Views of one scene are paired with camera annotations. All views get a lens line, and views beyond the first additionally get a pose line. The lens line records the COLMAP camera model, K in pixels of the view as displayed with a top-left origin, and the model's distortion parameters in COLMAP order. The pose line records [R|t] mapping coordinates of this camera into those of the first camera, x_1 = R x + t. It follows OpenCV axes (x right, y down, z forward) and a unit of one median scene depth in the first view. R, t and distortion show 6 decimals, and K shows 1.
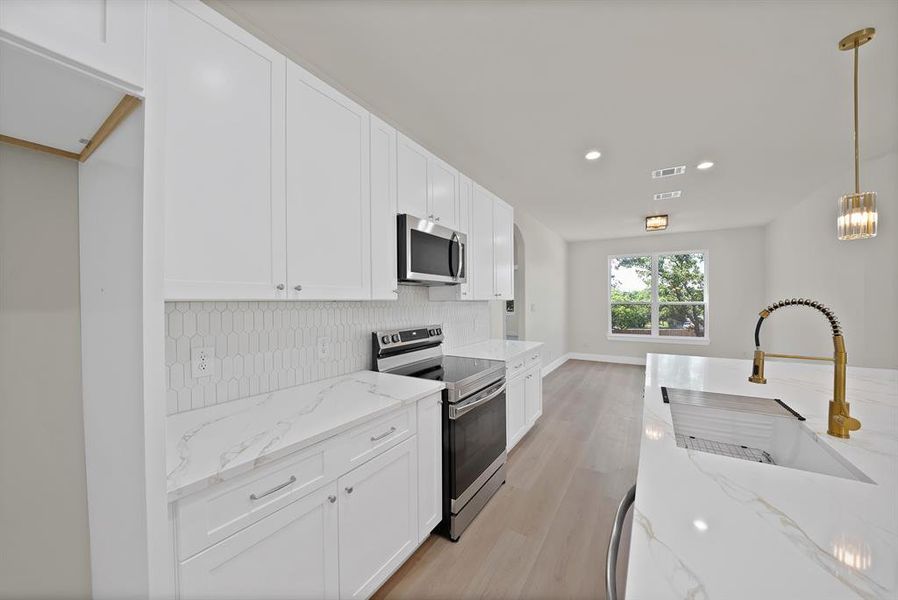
lens RADIAL K [[324.8, 0, 452.2], [0, 324.8, 304.8], [0, 0, 1]] dist [-0.015576, 0.000293]
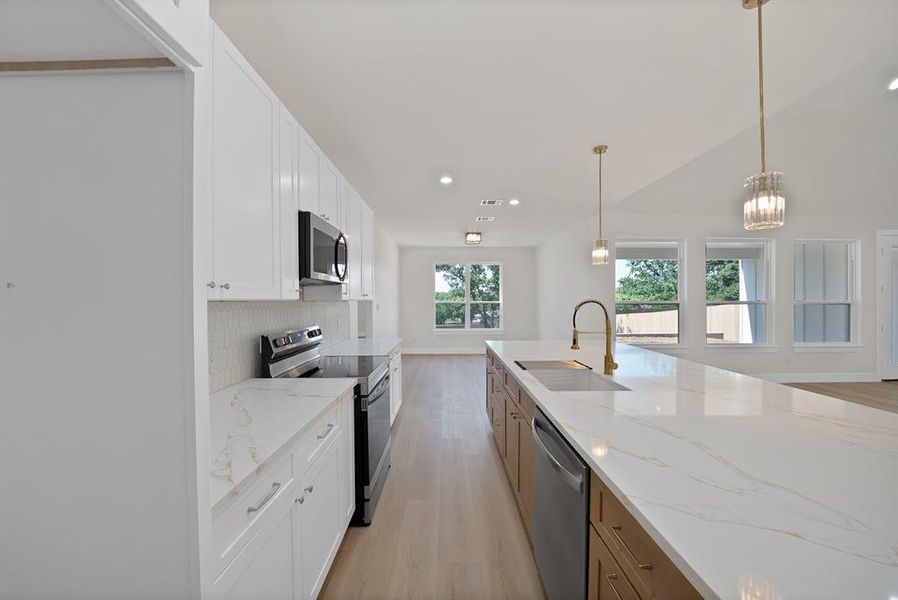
lens RADIAL K [[324.8, 0, 452.2], [0, 324.8, 304.8], [0, 0, 1]] dist [-0.015576, 0.000293]
pose [[0.843619, -0.008177, 0.536880, -0.282685], [0.008098, 0.999964, 0.002507, 0.000952], [-0.536881, 0.002233, 0.843655, -0.048695]]
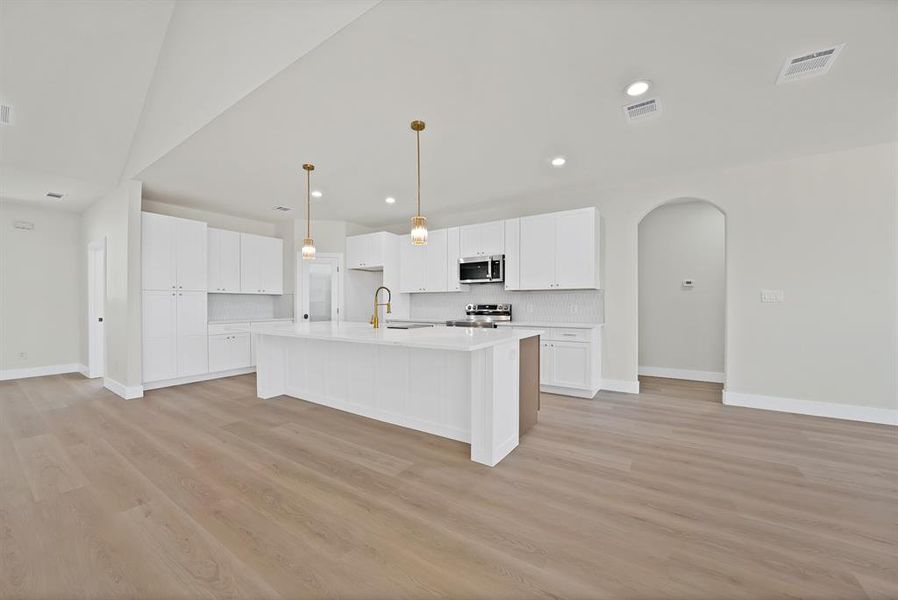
lens RADIAL K [[324.8, 0, 452.2], [0, 324.8, 304.8], [0, 0, 1]] dist [-0.015576, 0.000293]
pose [[-0.015500, 0.008381, -0.999845, 2.285675], [-0.006945, 0.999940, 0.008489, 0.068037], [0.999856, 0.007075, -0.015441, 0.928848]]
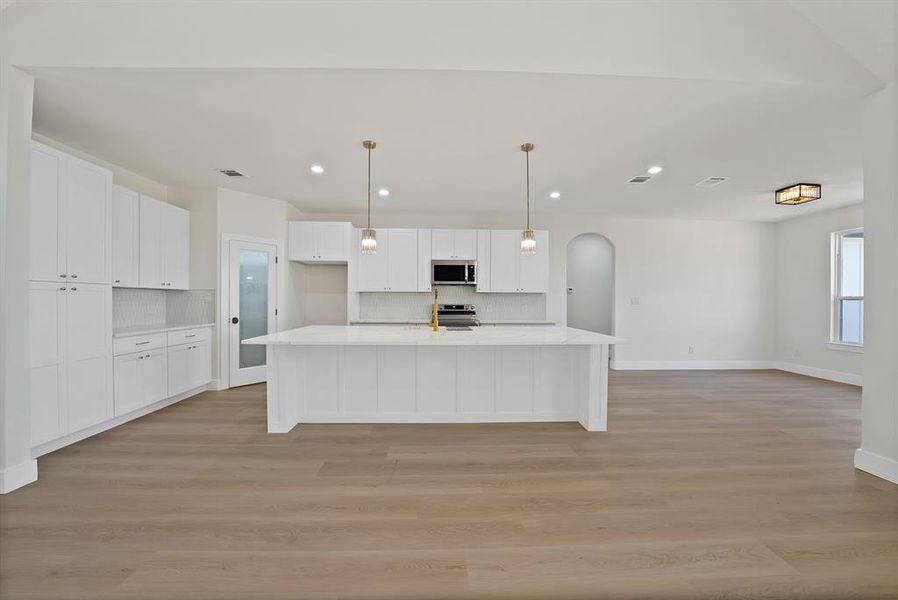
lens RADIAL K [[319.8, 0, 449.0], [0, 319.8, 300.0], [0, 0, 1]] dist [-0.021642, 0.000003]
pose [[0.556879, 0.008420, -0.830551, 1.981291], [-0.016160, 0.999869, -0.000698, 0.049438], [0.830436, 0.013811, 0.556942, -0.318672]]
